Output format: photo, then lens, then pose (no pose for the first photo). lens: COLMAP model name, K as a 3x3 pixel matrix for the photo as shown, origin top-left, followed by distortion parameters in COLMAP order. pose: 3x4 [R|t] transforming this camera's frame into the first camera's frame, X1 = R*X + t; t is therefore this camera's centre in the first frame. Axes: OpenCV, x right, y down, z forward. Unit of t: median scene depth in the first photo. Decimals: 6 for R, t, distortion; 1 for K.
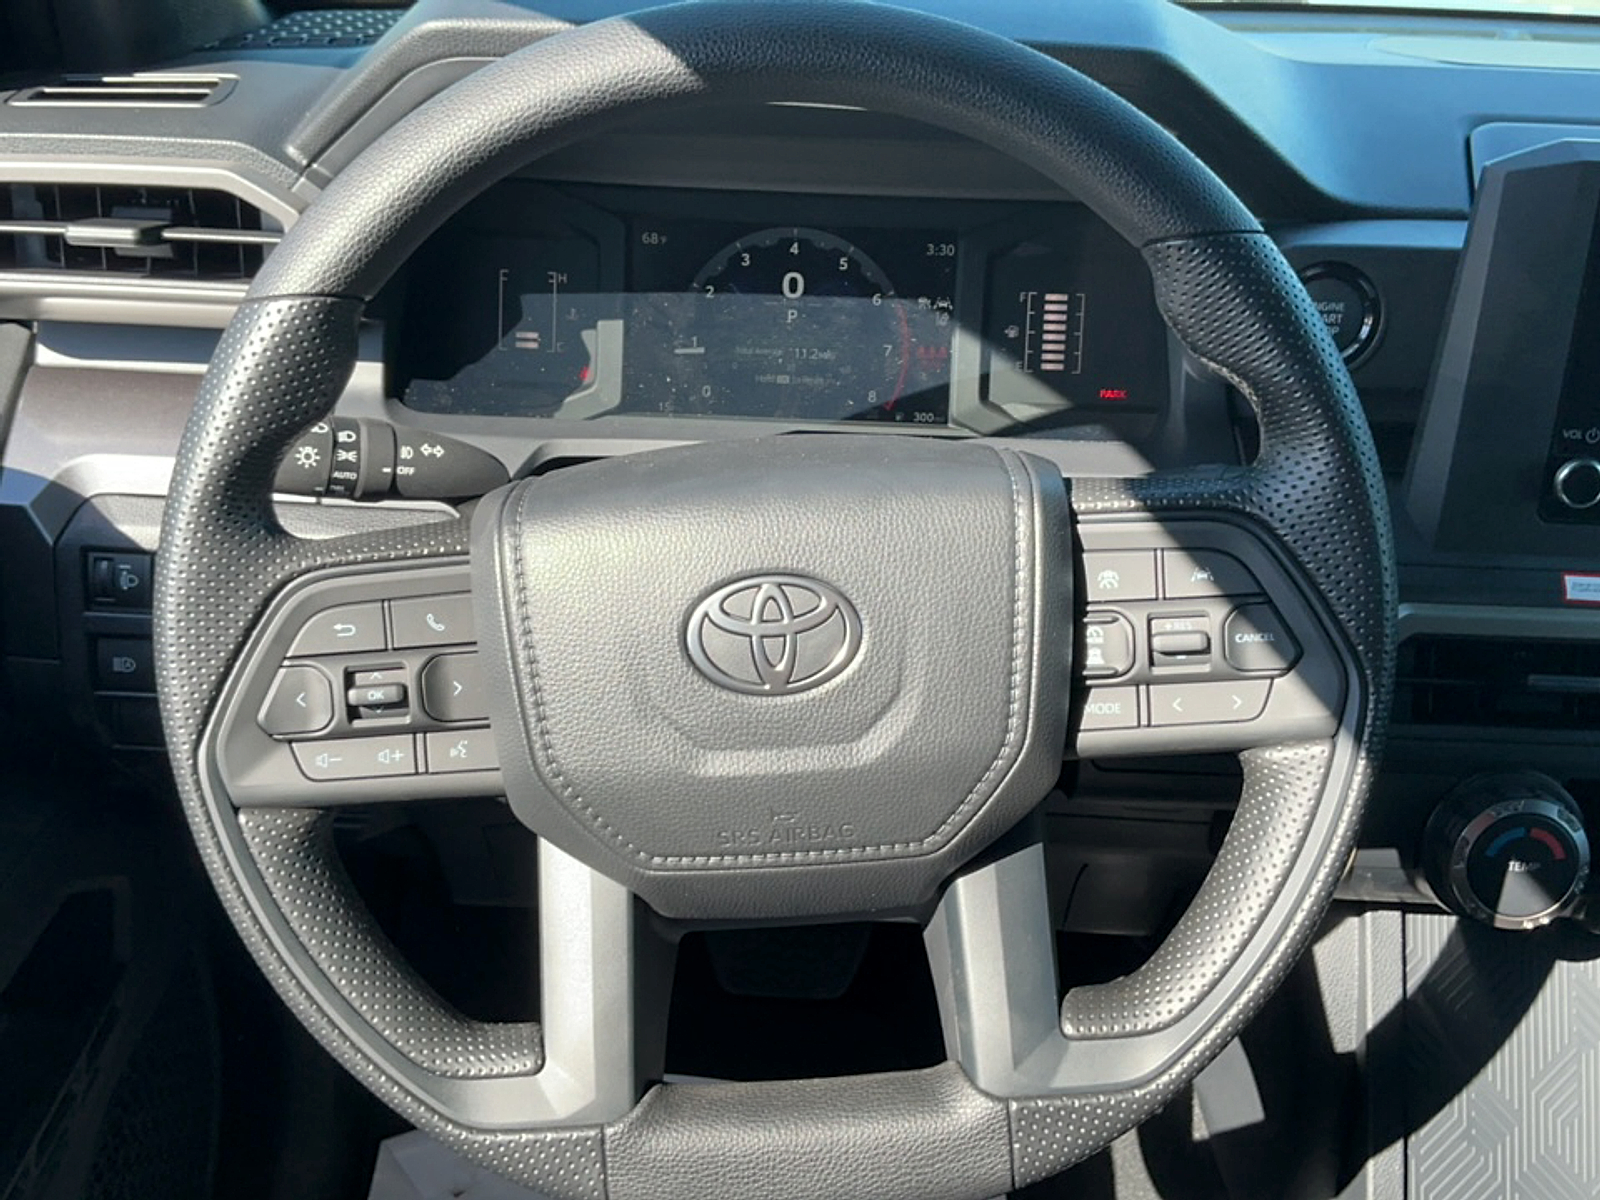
lens RADIAL K [[1707.7, 0, 817.2], [0, 1707.7, 599.1], [0, 0, 1]] dist [0.206181, -0.501217]
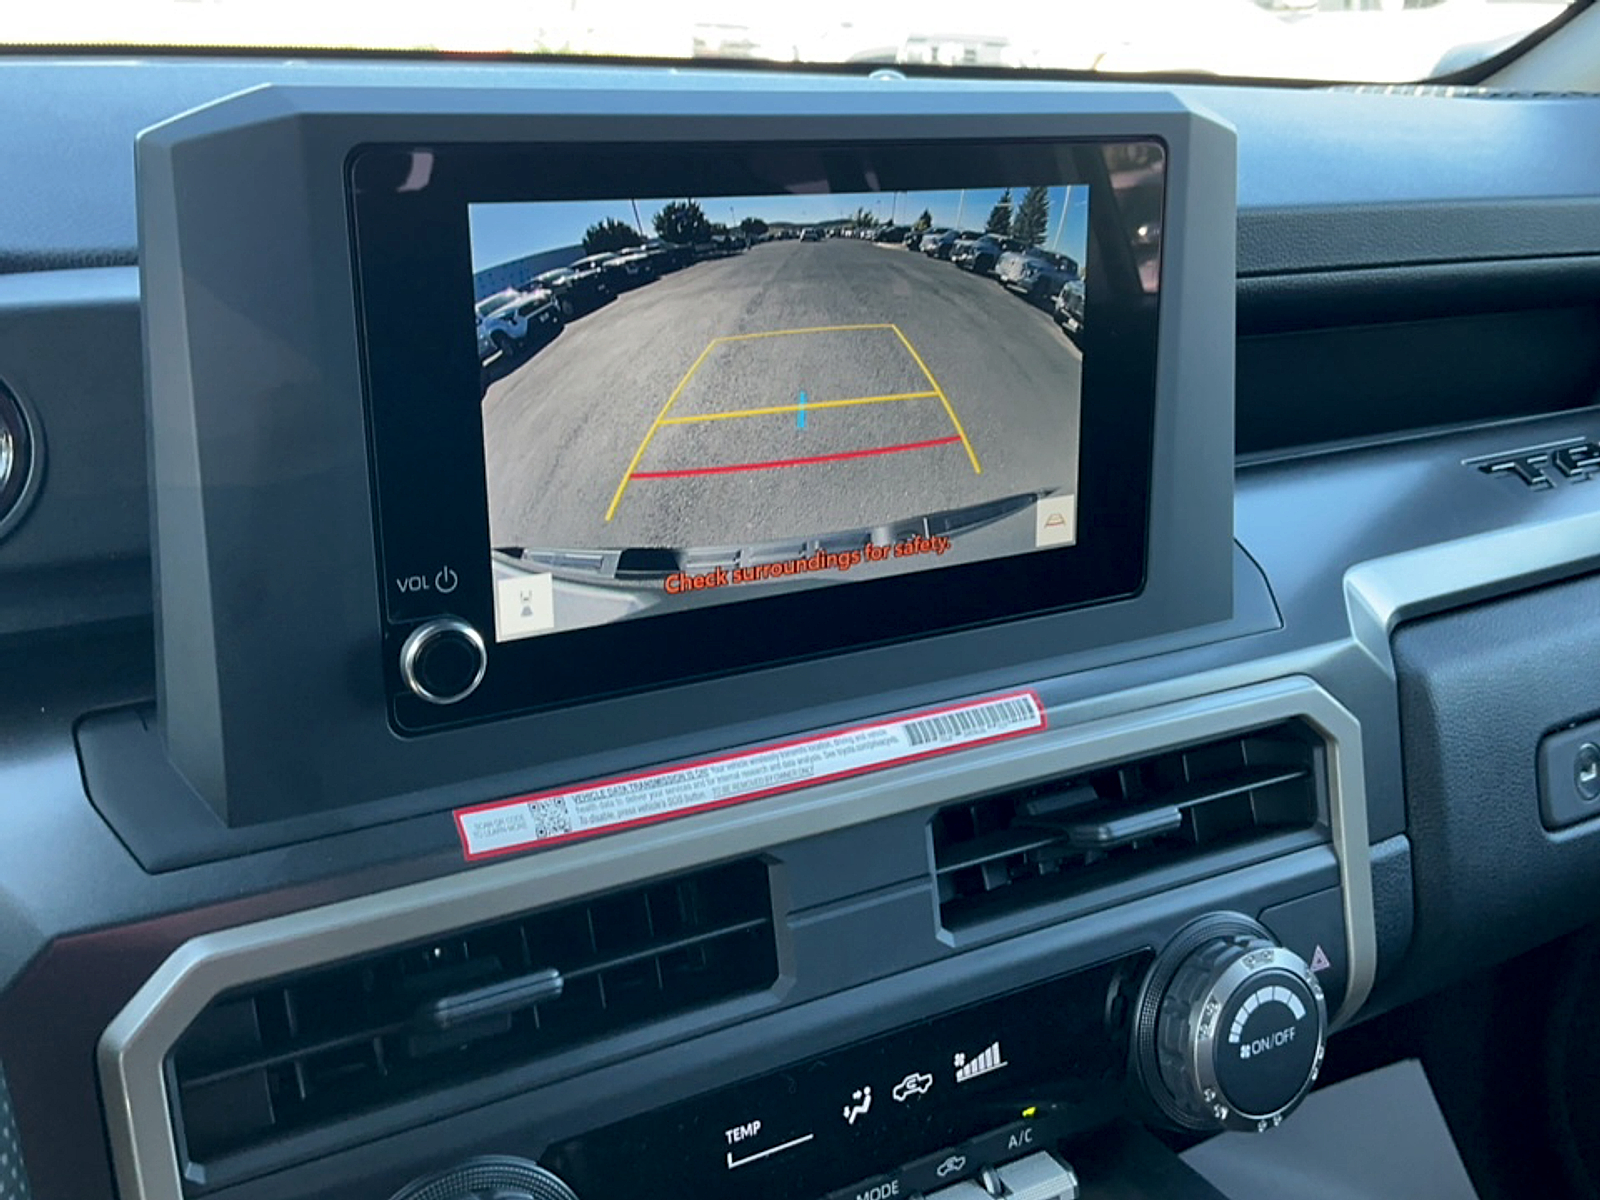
lens RADIAL K [[1707.7, 0, 817.2], [0, 1707.7, 599.1], [0, 0, 1]] dist [0.206181, -0.501217]
pose [[0.842231, -0.180888, 0.507864, 0.244520], [0.236570, 0.970493, -0.046660, -0.028707], [-0.484438, 0.159444, 0.860173, 0.417910]]
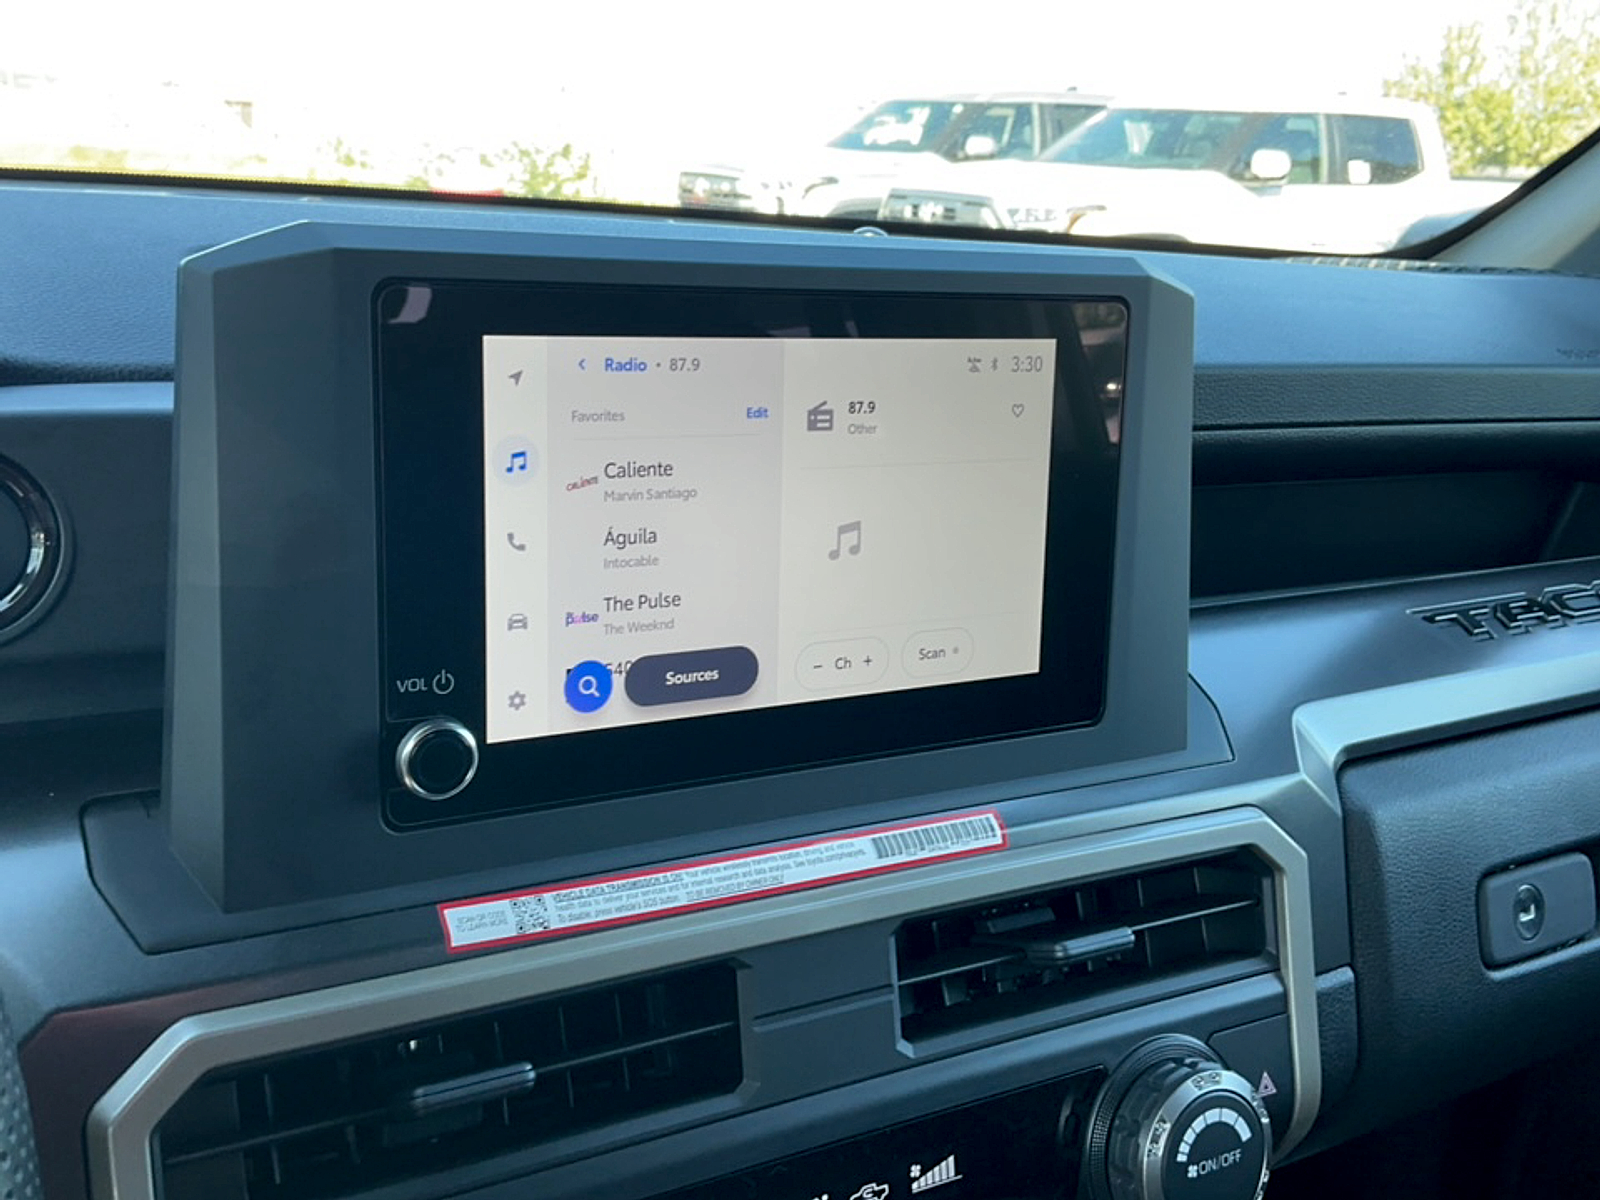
lens RADIAL K [[1707.7, 0, 817.2], [0, 1707.7, 599.1], [0, 0, 1]] dist [0.206181, -0.501217]
pose [[0.837487, -0.111761, 0.534907, 0.221316], [0.206908, 0.970836, -0.121107, -0.018465], [-0.505772, 0.212102, 0.836186, 0.389025]]
